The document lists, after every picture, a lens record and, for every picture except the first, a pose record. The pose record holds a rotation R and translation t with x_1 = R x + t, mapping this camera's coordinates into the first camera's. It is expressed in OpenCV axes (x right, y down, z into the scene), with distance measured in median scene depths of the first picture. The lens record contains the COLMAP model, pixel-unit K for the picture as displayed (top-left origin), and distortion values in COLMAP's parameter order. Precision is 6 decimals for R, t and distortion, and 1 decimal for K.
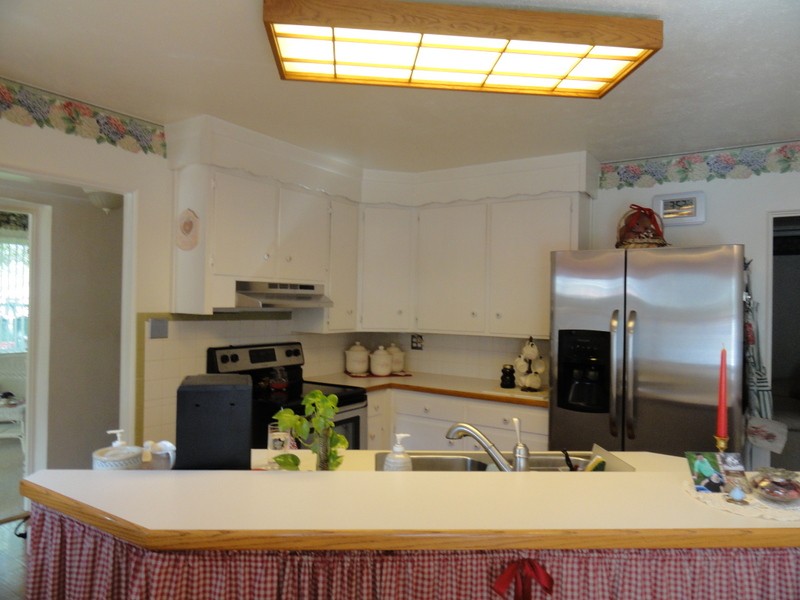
lens RADIAL K [[560.2, 0, 406.3], [0, 560.2, 297.0], [0, 0, 1]] dist [0.031553, -0.007881]
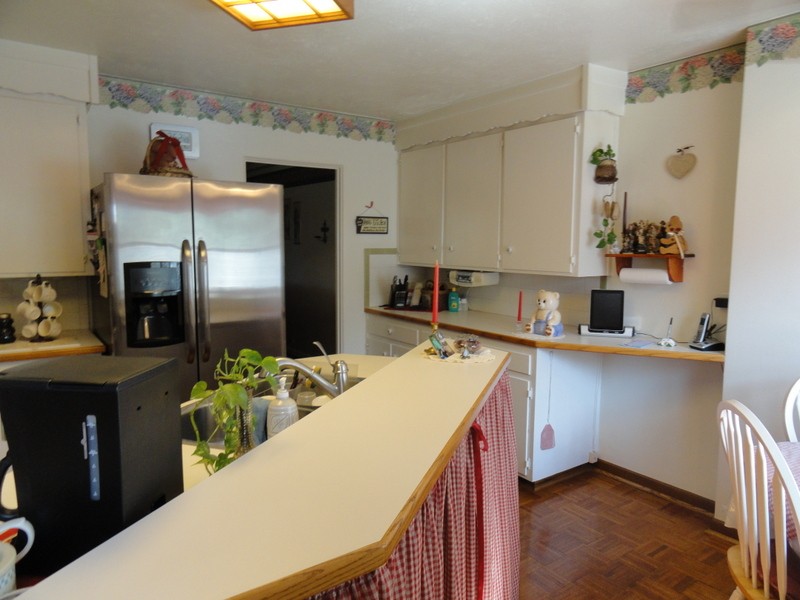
lens RADIAL K [[560.2, 0, 406.3], [0, 560.2, 297.0], [0, 0, 1]] dist [0.031553, -0.007881]
pose [[0.377237, -0.107008, 0.919914, -0.360786], [-0.009356, 0.992811, 0.119324, 0.000027], [-0.926069, -0.053621, 0.373524, 0.220883]]
